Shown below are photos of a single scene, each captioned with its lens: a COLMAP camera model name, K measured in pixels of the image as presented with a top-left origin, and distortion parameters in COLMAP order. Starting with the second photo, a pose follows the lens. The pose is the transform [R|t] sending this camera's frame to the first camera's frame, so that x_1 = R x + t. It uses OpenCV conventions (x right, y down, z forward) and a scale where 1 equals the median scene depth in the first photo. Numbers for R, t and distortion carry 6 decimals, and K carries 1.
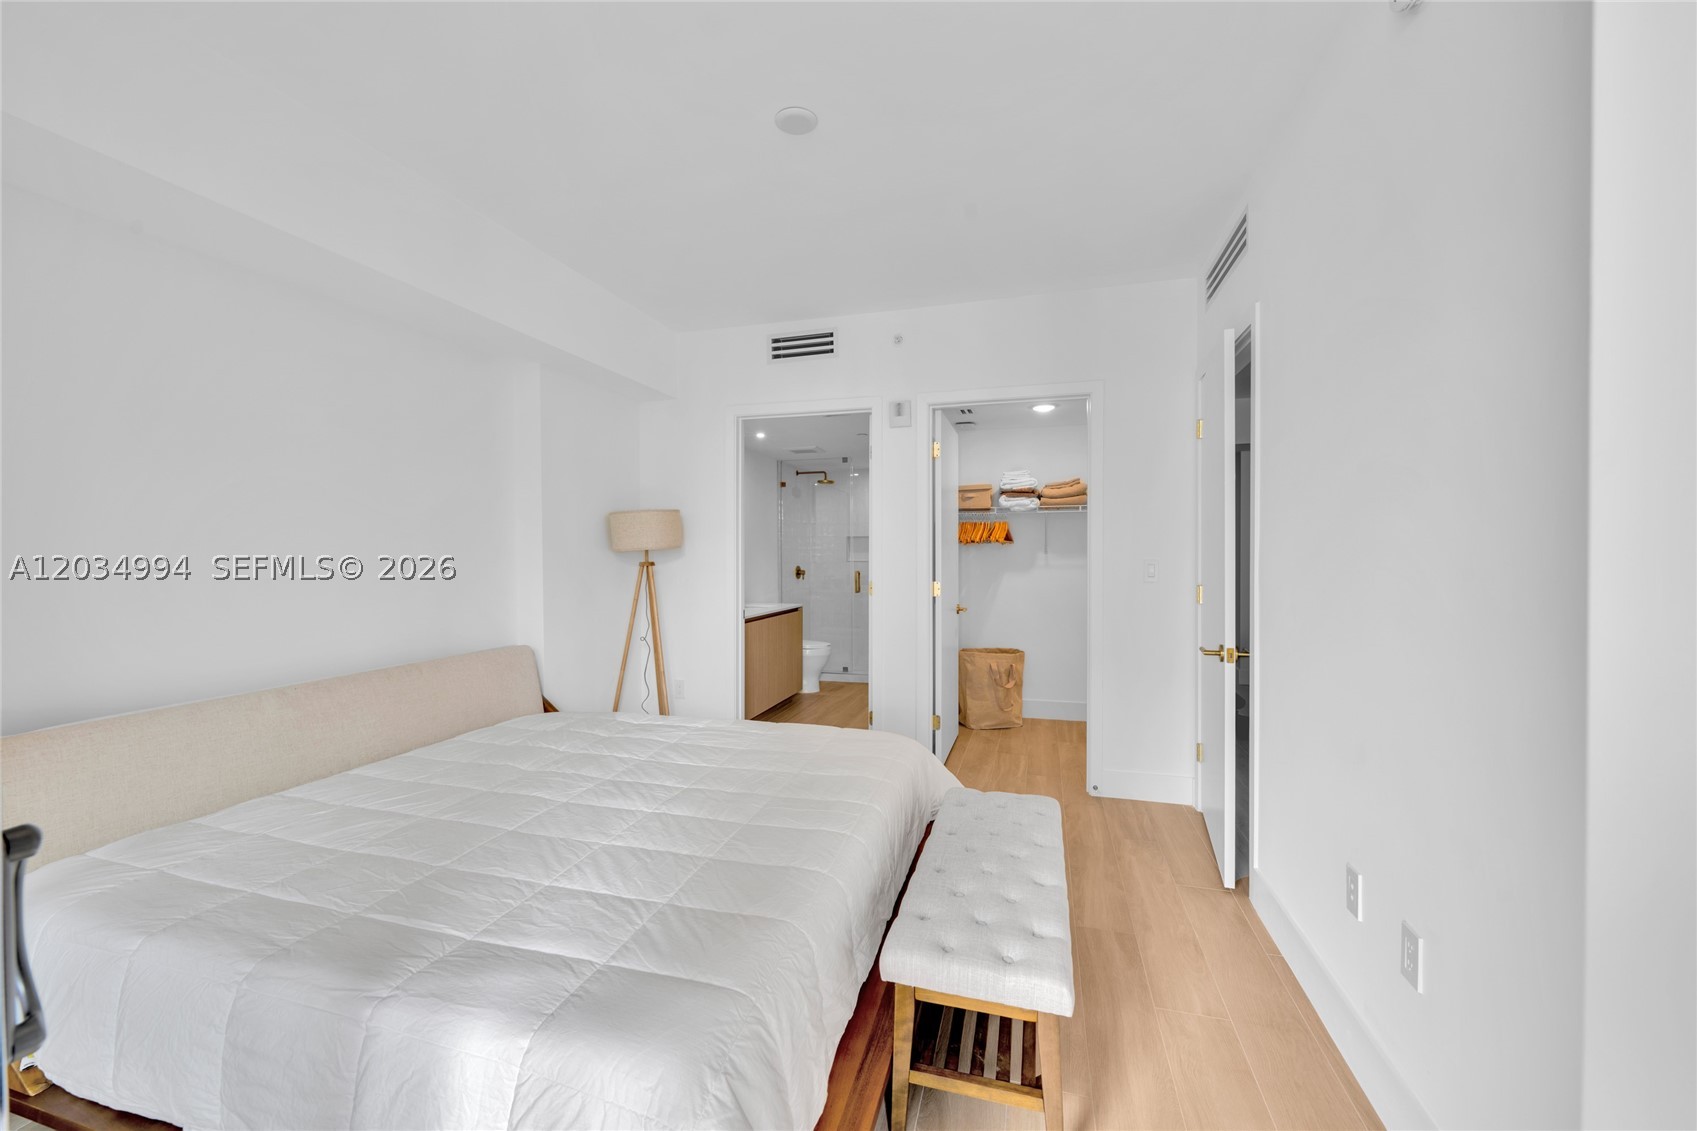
lens RADIAL K [[678.8, 0, 848.5], [0, 678.8, 565.5], [0, 0, 1]] dist [0.001287, 0.000194]
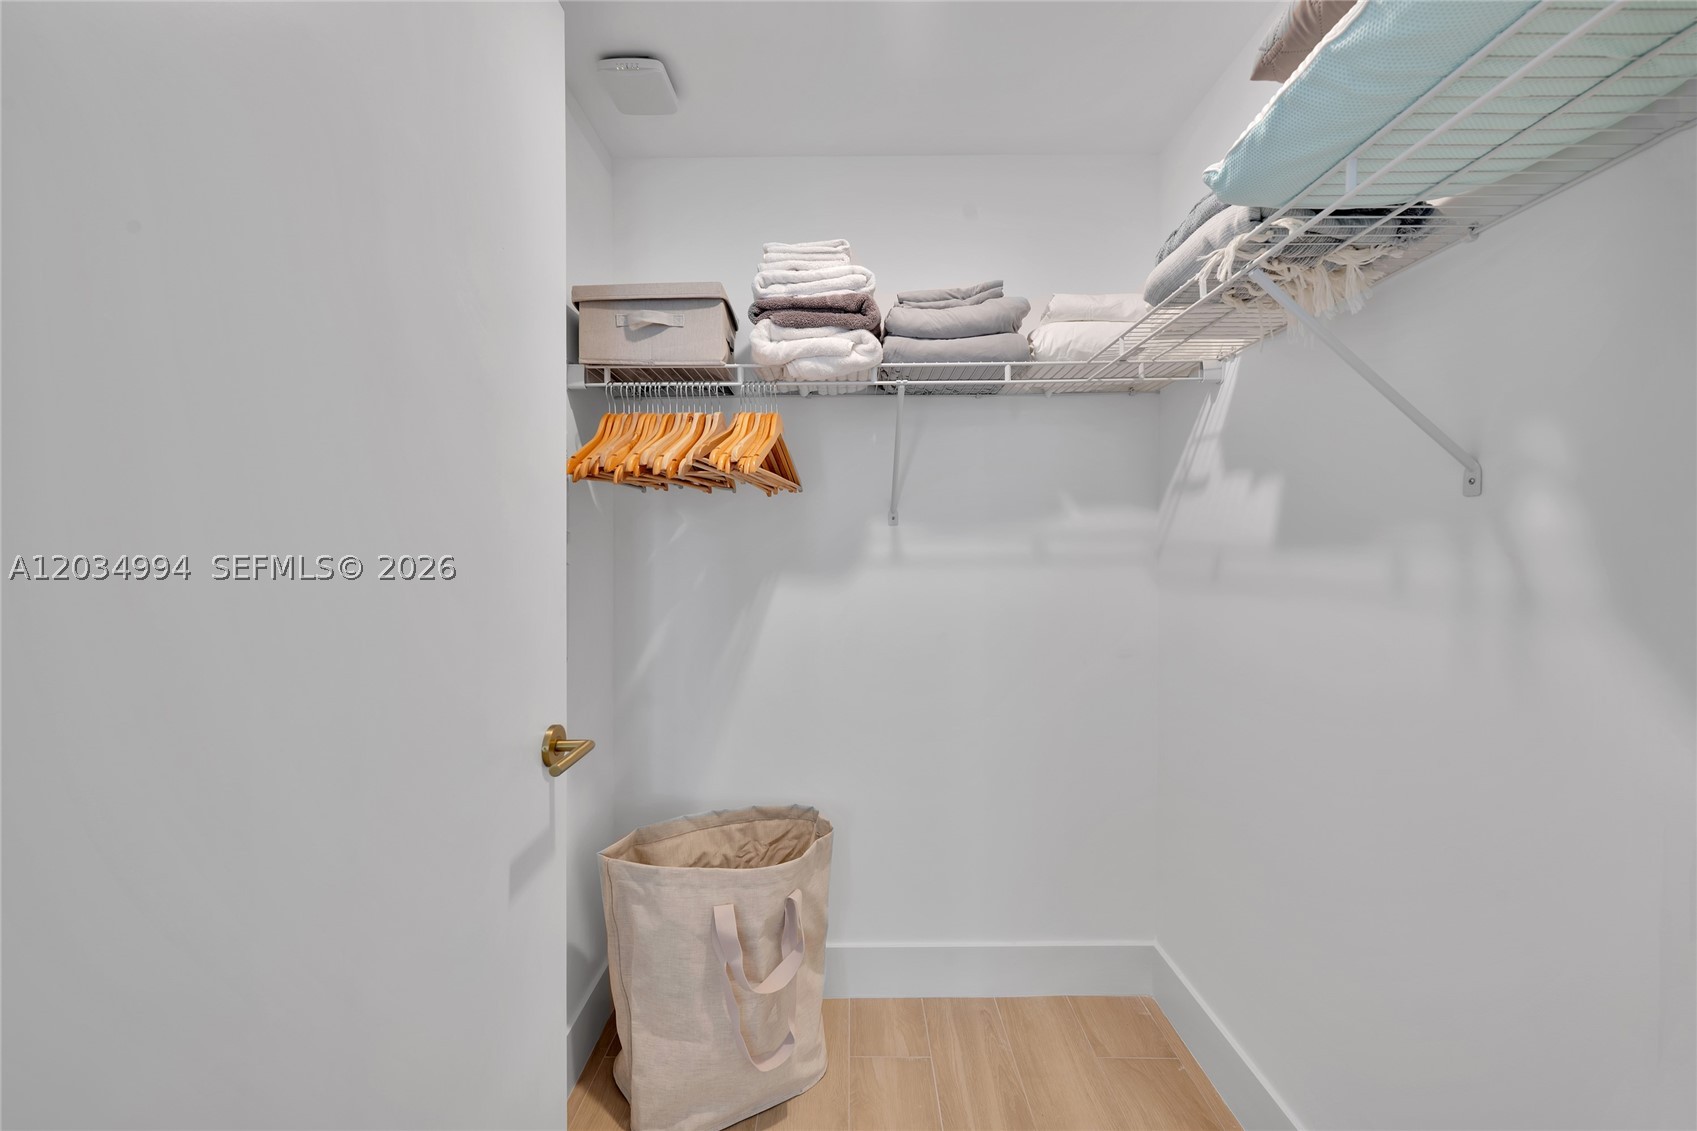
lens RADIAL K [[678.8, 0, 848.5], [0, 678.8, 565.5], [0, 0, 1]] dist [0.001287, 0.000194]
pose [[0.962265, 0.001616, 0.272111, 0.183409], [-0.003011, 0.999984, 0.004709, 0.002322], [-0.272099, -0.005350, 0.962254, 0.705971]]
